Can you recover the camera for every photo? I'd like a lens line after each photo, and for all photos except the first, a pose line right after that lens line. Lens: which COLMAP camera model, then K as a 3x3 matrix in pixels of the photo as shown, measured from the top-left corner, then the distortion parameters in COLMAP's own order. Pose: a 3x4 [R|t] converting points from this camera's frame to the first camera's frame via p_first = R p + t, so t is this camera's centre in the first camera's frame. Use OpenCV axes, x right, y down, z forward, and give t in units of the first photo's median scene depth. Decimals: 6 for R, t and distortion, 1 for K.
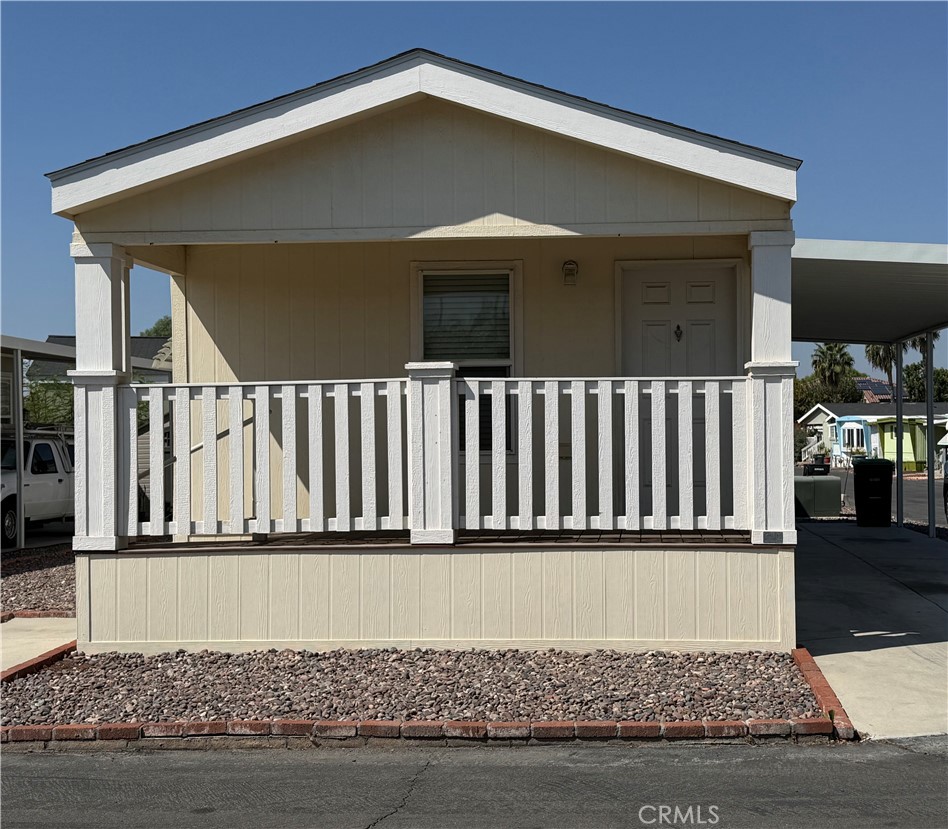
lens RADIAL K [[1301.2, 0, 474.0], [0, 1301.2, 414.5], [0, 0, 1]] dist [0.168298, -0.483951]
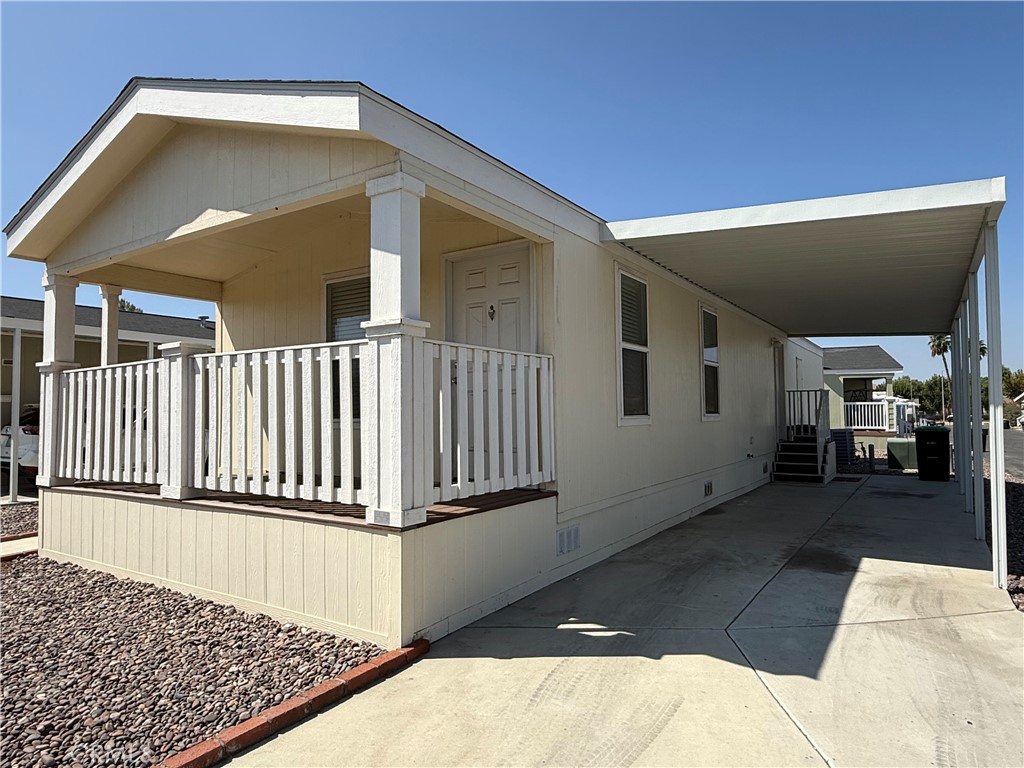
lens RADIAL K [[628.8, 0, 512.0], [0, 628.8, 384.0], [0, 0, 1]] dist [0.001930, 0.000726]
pose [[0.857820, -0.023360, -0.513419, 0.518494], [0.009793, 0.999528, -0.029116, 0.016407], [0.513857, 0.019948, 0.857644, 0.671536]]
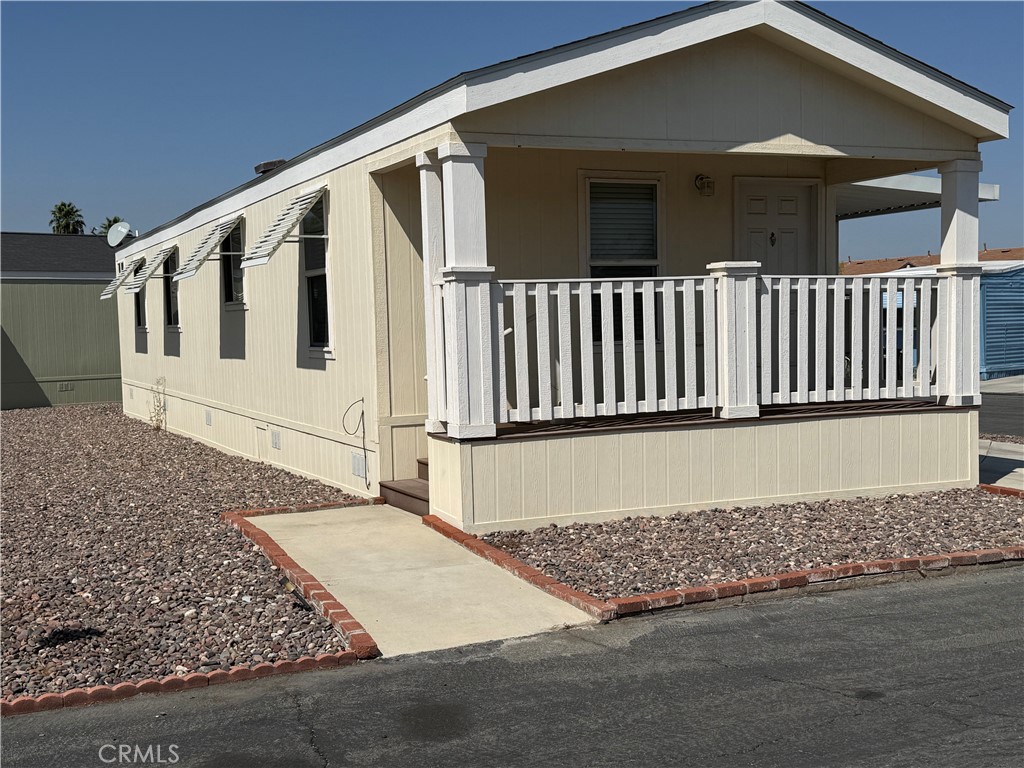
lens RADIAL K [[1227.0, 0, 512.0], [0, 1227.0, 384.0], [0, 0, 1]] dist [0.123329, -0.092666]
pose [[0.889506, -0.033202, 0.455715, -0.715524], [0.007443, 0.998277, 0.058203, 0.003079], [-0.456862, -0.048380, 0.888221, 0.116841]]
